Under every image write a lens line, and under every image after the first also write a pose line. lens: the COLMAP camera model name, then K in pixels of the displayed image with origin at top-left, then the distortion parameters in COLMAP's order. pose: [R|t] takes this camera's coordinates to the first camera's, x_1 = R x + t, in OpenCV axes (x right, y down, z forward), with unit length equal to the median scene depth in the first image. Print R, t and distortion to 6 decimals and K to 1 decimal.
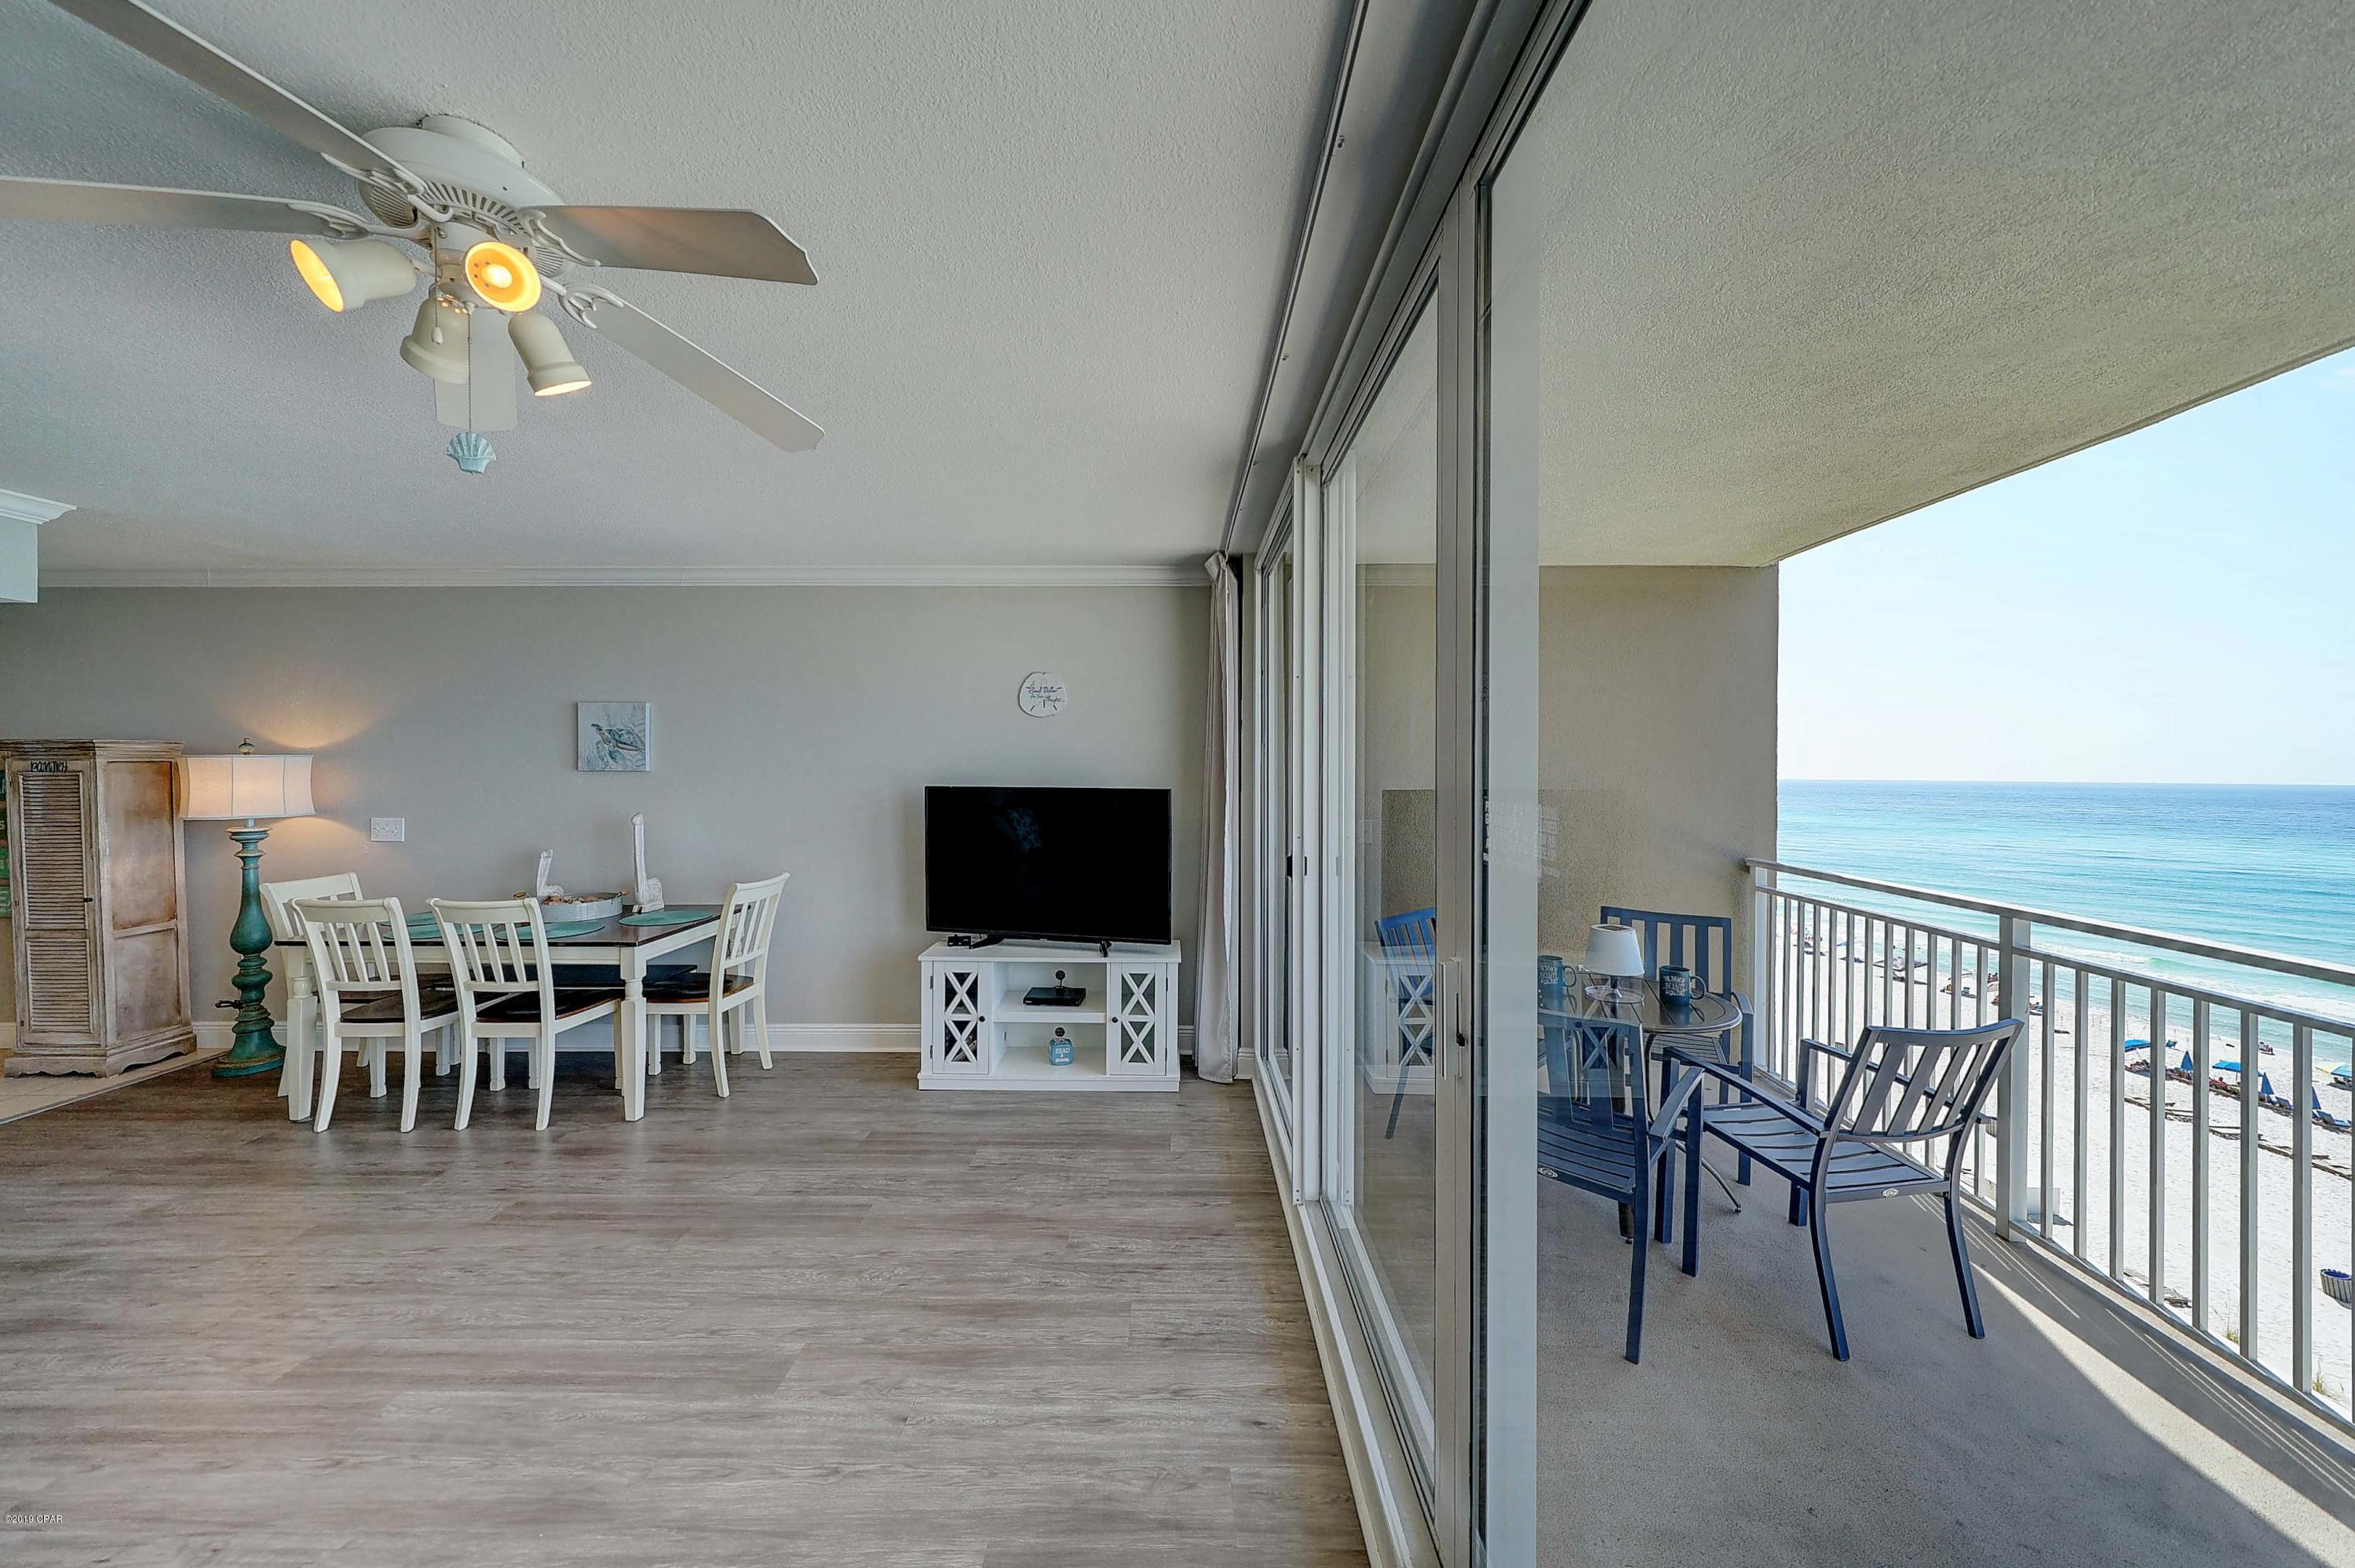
lens RADIAL K [[824.0, 0, 1154.3], [0, 824.0, 780.5], [0, 0, 1]] dist [0.006378, -0.000070]
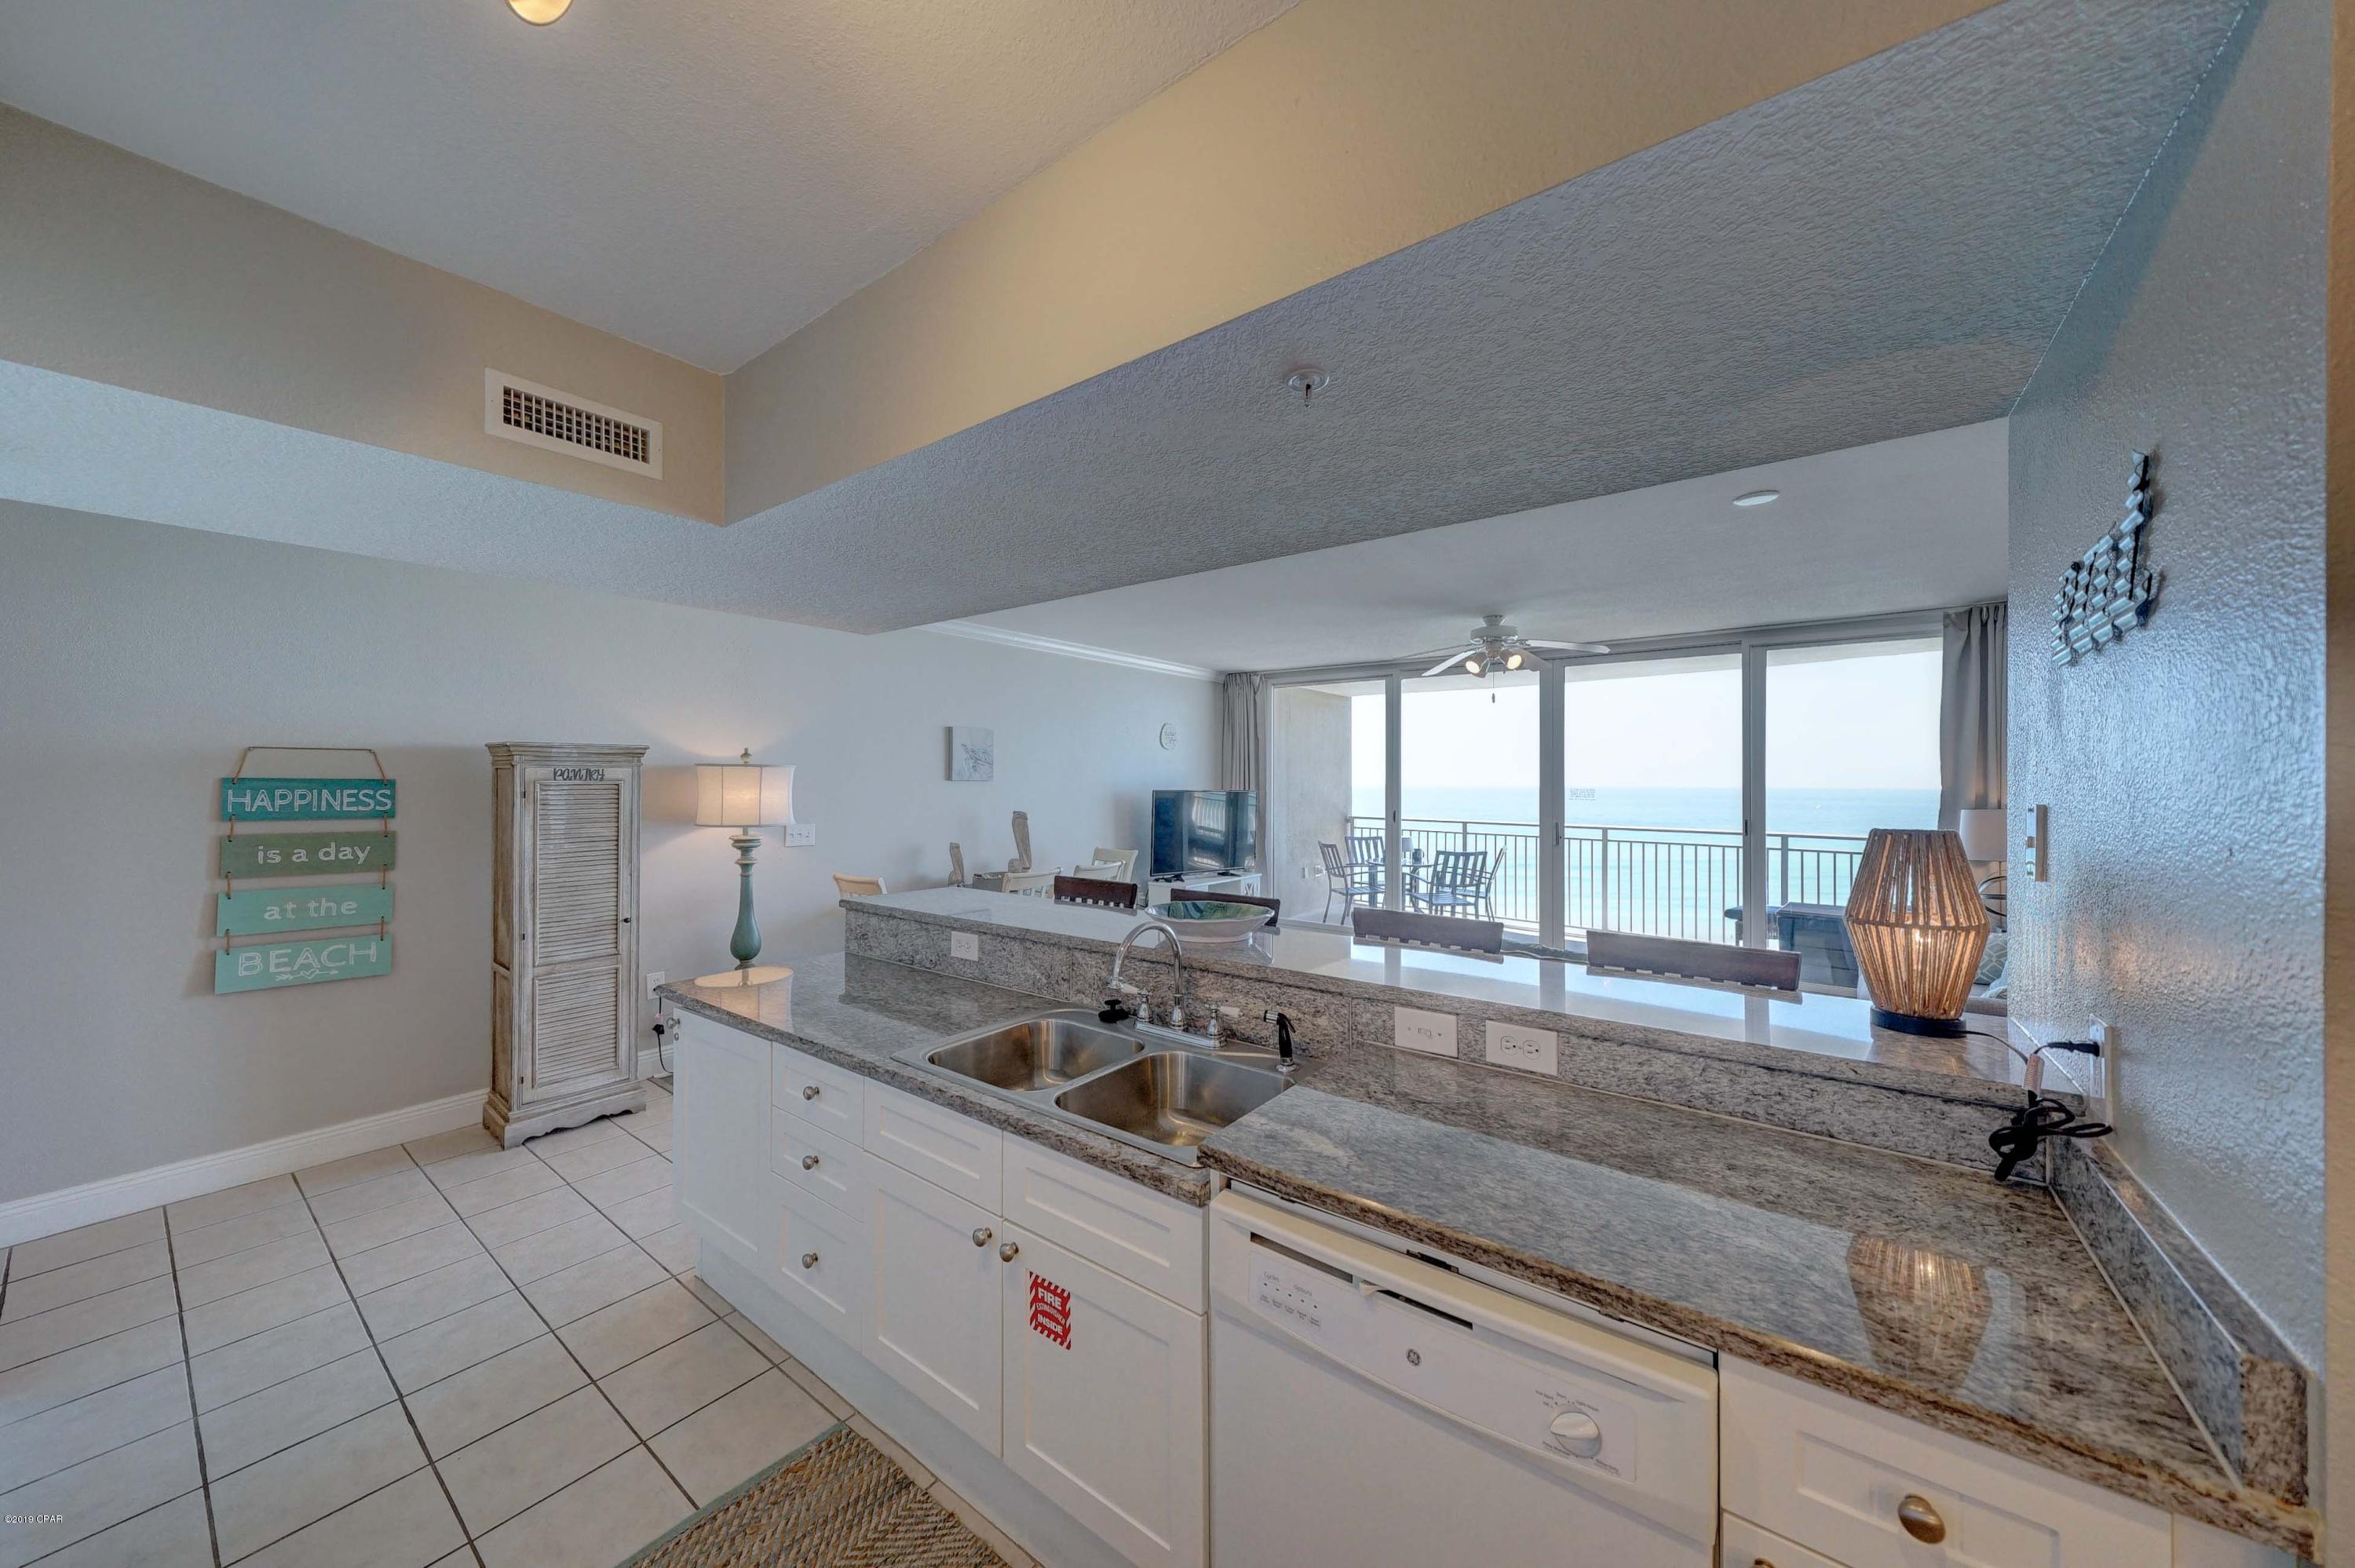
lens RADIAL K [[824.0, 0, 1154.3], [0, 824.0, 780.5], [0, 0, 1]] dist [0.006378, -0.000070]
pose [[0.599063, 0.002022, 0.800699, -1.670117], [0.006996, 0.999945, -0.007759, 0.000415], [-0.800671, 0.010250, 0.599016, -0.012669]]
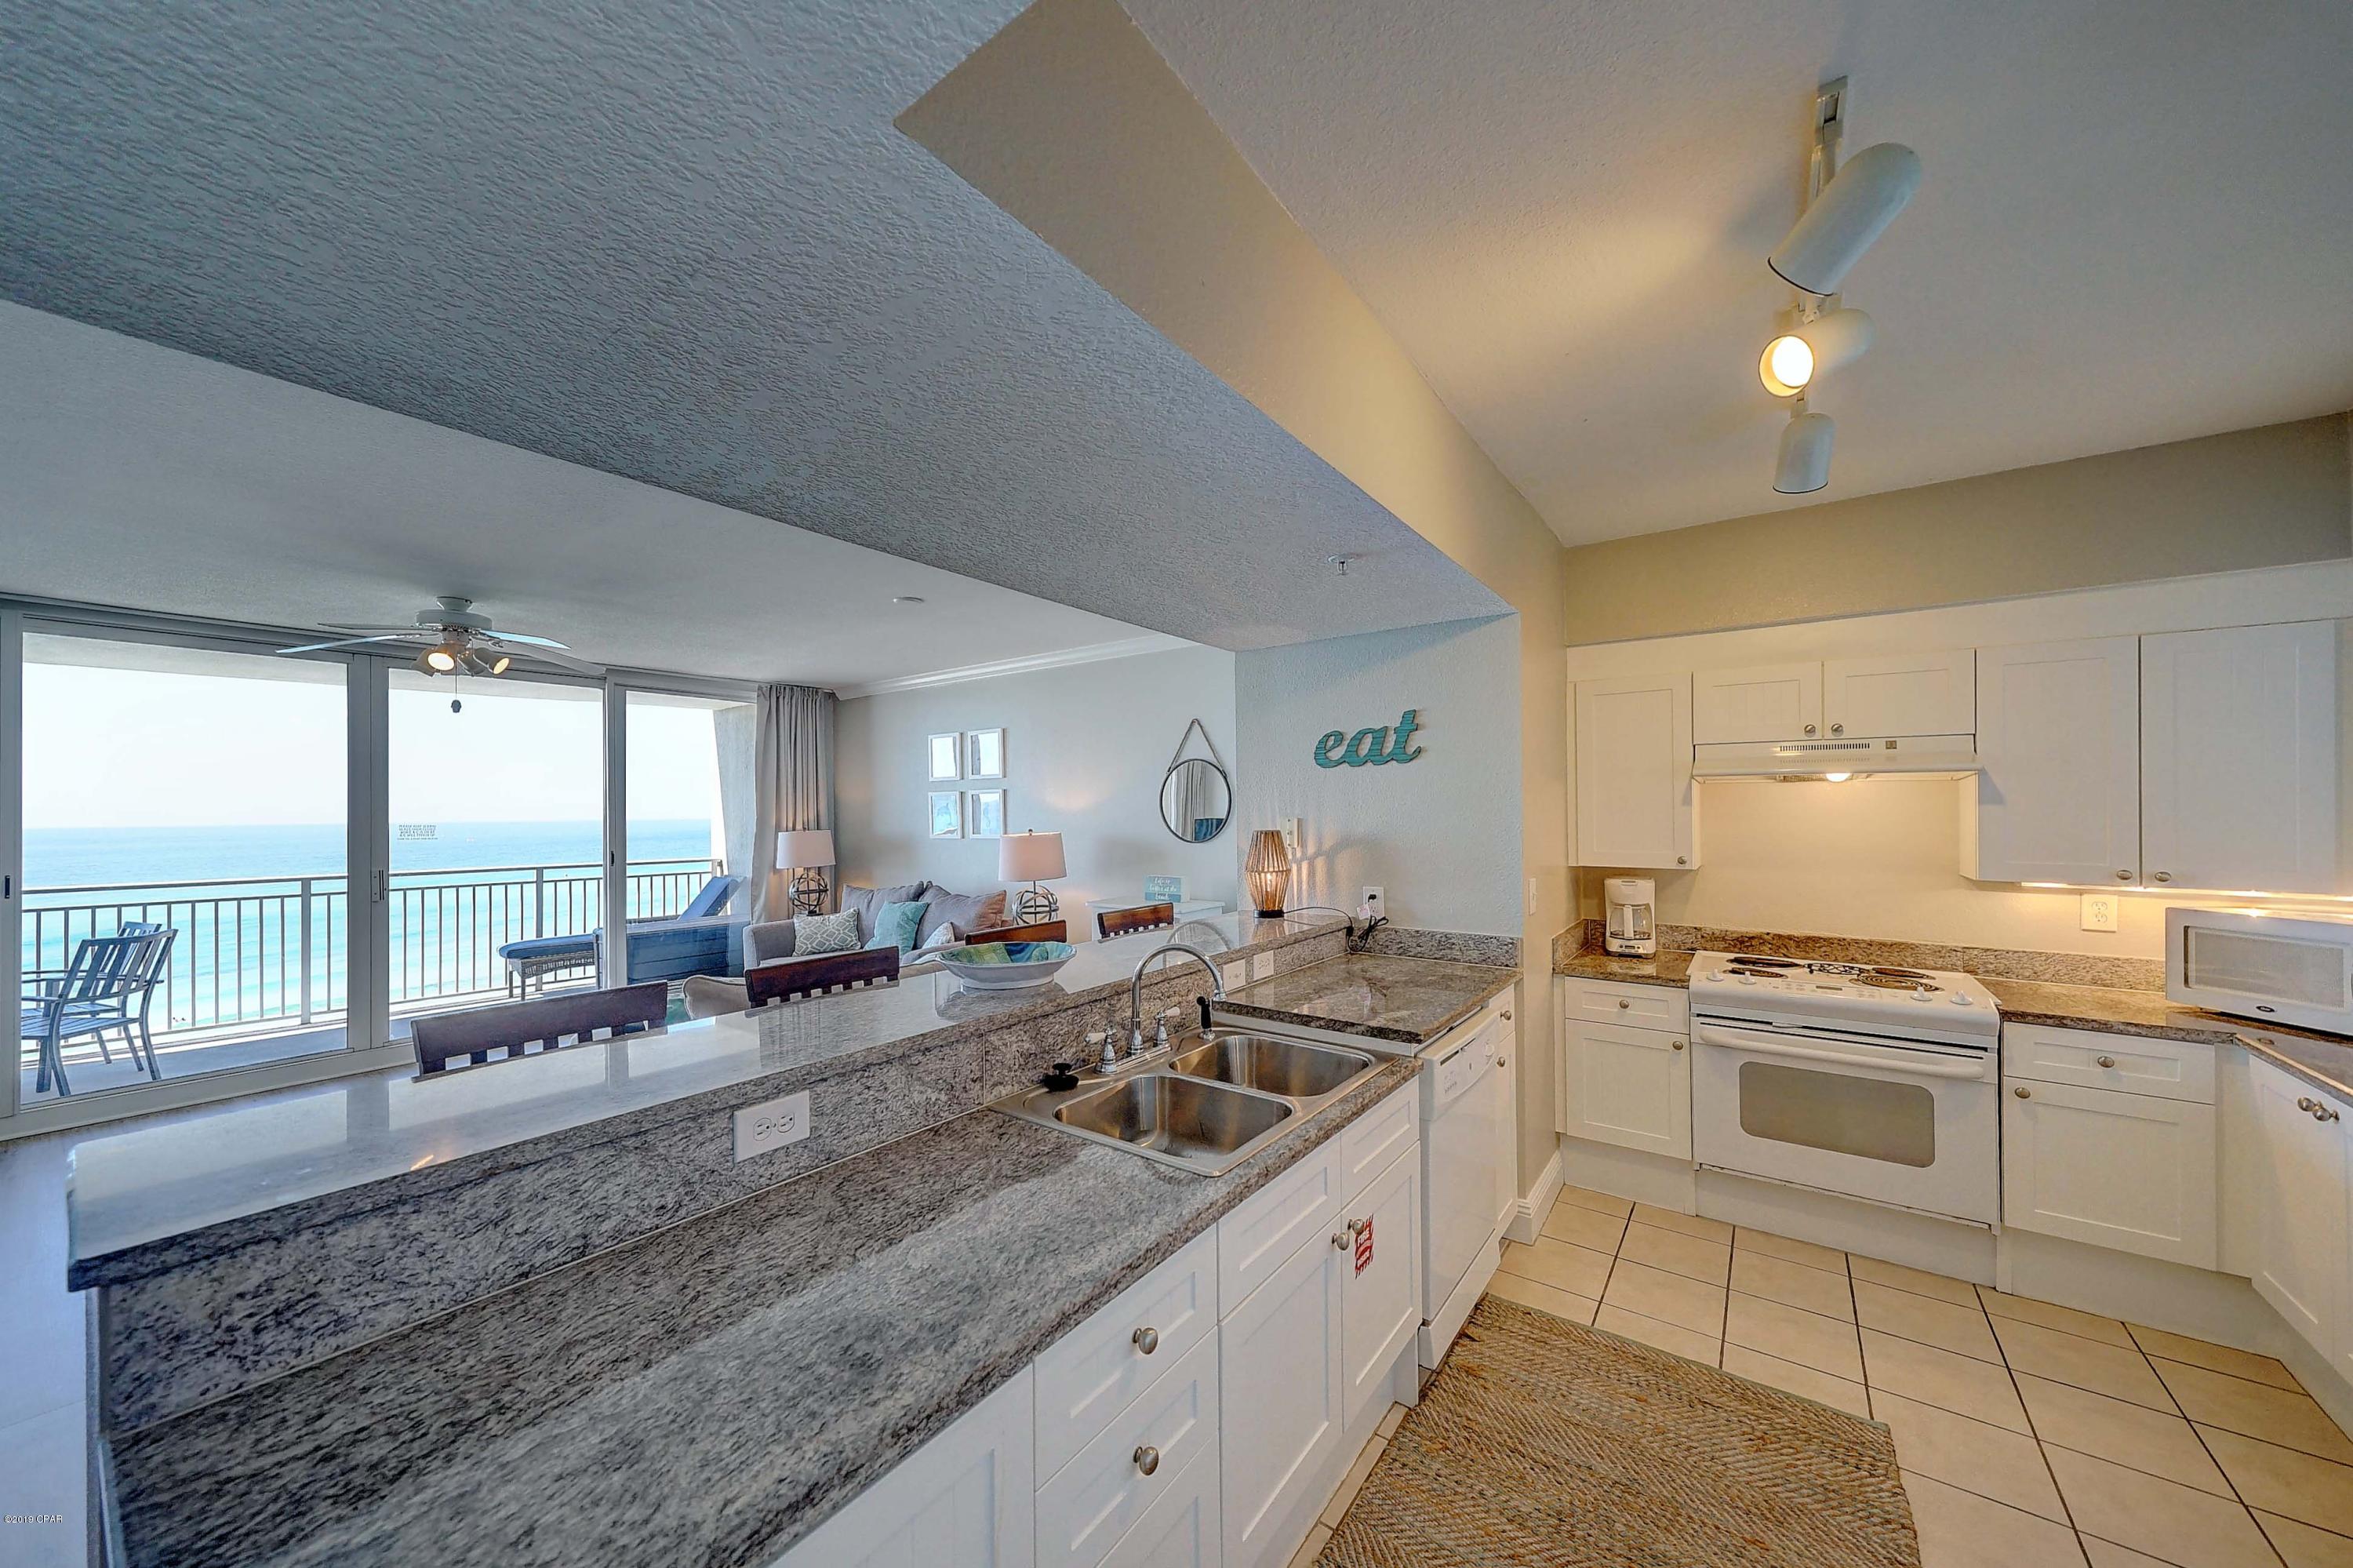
lens RADIAL K [[831.0, 0, 1161.1], [0, 831.0, 808.2], [0, 0, 1]] dist [0.007433, 0.000036]
pose [[-0.813672, 0.008562, 0.581262, -1.578171], [0.016281, 0.999835, 0.008064, -0.008560], [-0.581097, 0.016025, -0.813677, 0.670040]]
